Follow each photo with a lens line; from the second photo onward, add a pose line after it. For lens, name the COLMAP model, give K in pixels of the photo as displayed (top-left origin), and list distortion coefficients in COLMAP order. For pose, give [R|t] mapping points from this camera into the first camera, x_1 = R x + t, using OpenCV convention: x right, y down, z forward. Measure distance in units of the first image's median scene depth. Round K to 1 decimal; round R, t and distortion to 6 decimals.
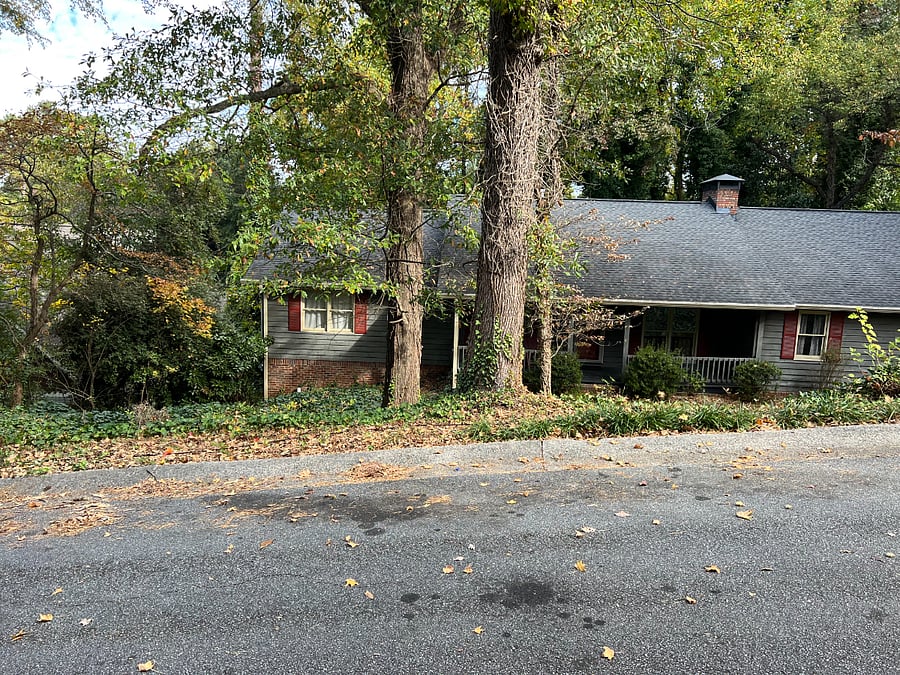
lens RADIAL K [[676.0, 0, 450.8], [0, 676.0, 329.4], [0, 0, 1]] dist [0.046798, -0.043589]
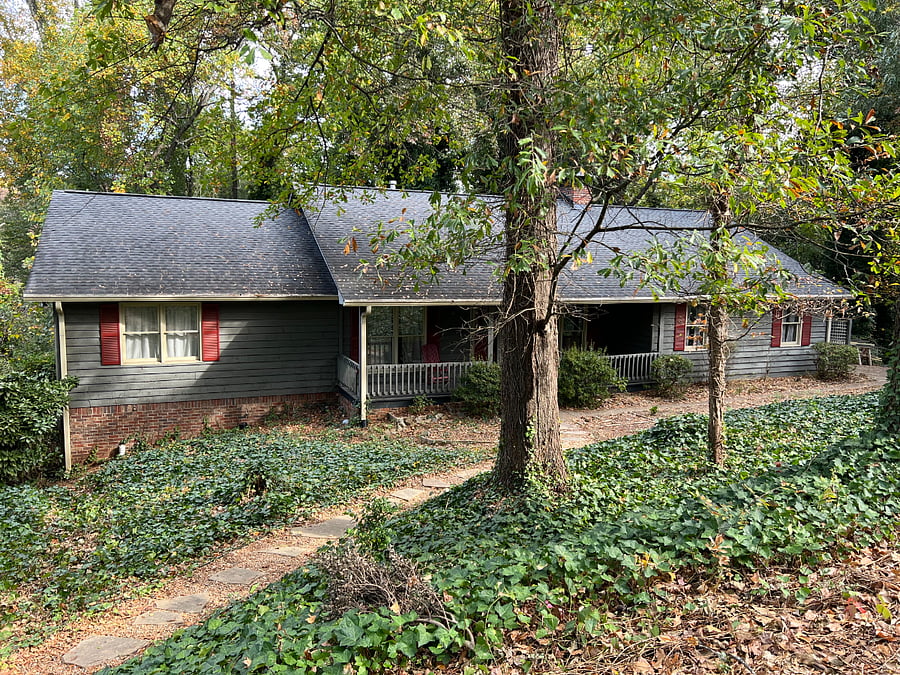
lens RADIAL K [[676.0, 0, 466.0], [0, 676.0, 326.3], [0, 0, 1]] dist [0.046798, -0.043589]
pose [[0.907316, -0.061598, 0.415913, -0.179947], [0.070942, 0.997456, -0.007032, -0.006481], [-0.414422, 0.035886, 0.909377, 0.195130]]
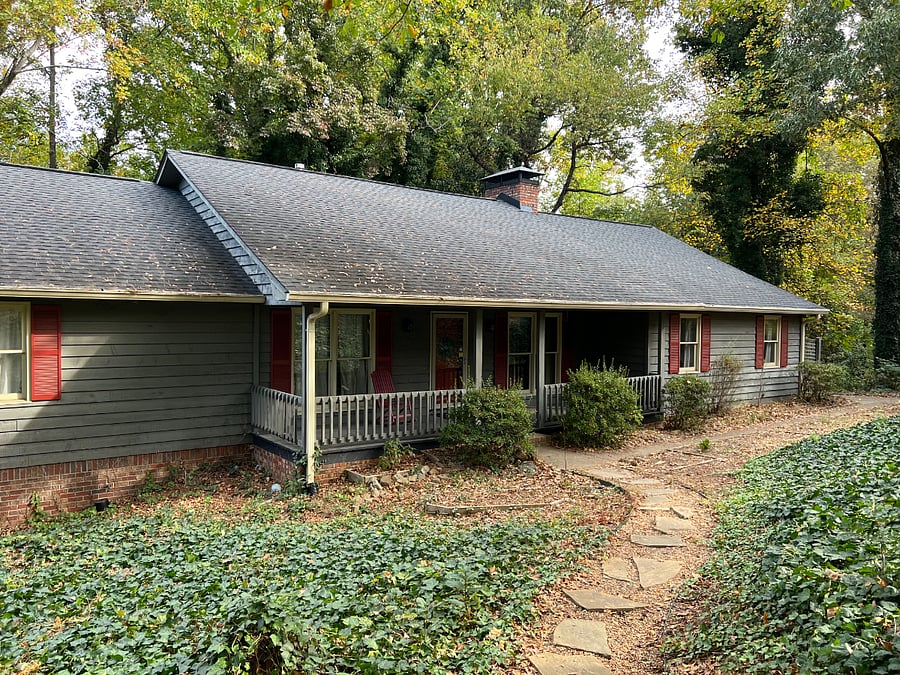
lens RADIAL K [[676.0, 0, 447.1], [0, 676.0, 337.2], [0, 0, 1]] dist [0.046798, -0.043589]
pose [[0.794732, -0.047544, 0.605095, -0.186351], [0.099437, 0.993656, -0.052527, 0.013976], [-0.598759, 0.101914, 0.794418, 0.451815]]
